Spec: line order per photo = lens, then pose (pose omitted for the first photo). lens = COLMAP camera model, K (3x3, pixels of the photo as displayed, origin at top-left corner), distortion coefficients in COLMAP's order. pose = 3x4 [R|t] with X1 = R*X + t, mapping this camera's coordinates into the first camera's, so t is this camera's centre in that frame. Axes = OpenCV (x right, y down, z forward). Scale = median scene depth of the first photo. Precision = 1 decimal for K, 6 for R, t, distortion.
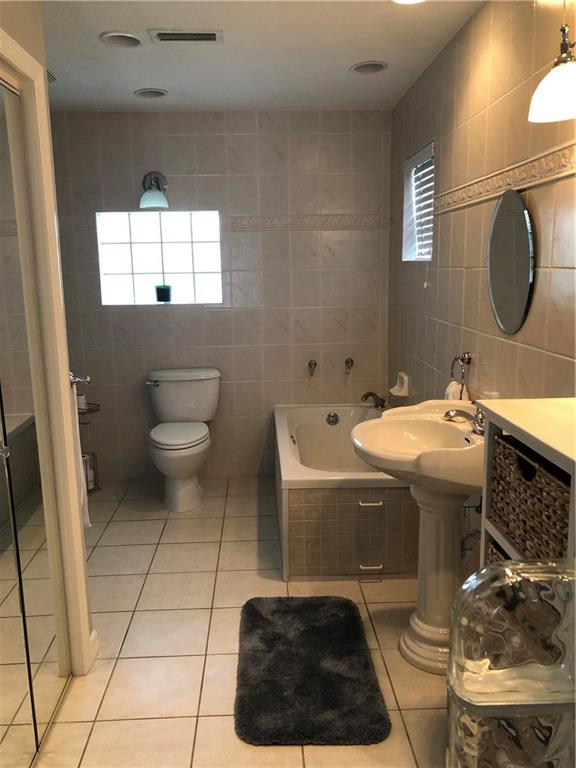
lens RADIAL K [[625.1, 0, 282.3], [0, 625.1, 387.6], [0, 0, 1]] dist [0.041270, -0.058011]
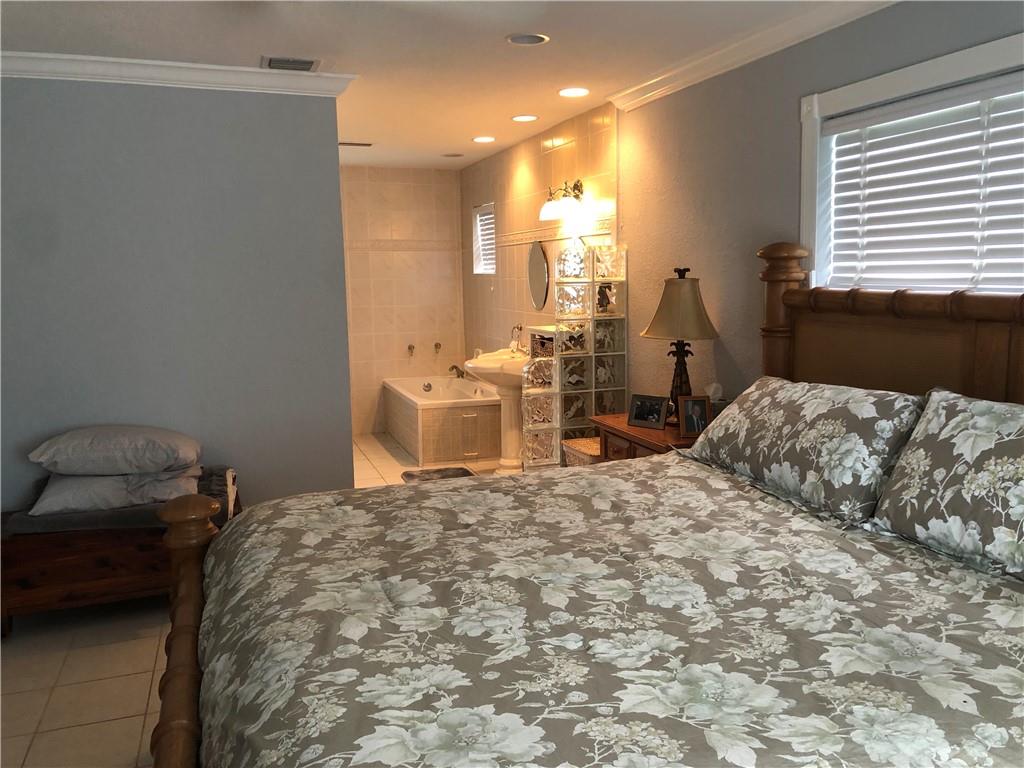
lens RADIAL K [[833.4, 0, 517.7], [0, 833.4, 376.6], [0, 0, 1]] dist [0.041270, -0.058011]
pose [[0.956695, -0.029514, 0.289593, -0.295874], [0.051349, 0.996357, -0.068093, 0.185540], [-0.286528, 0.080014, 0.954725, -0.919222]]
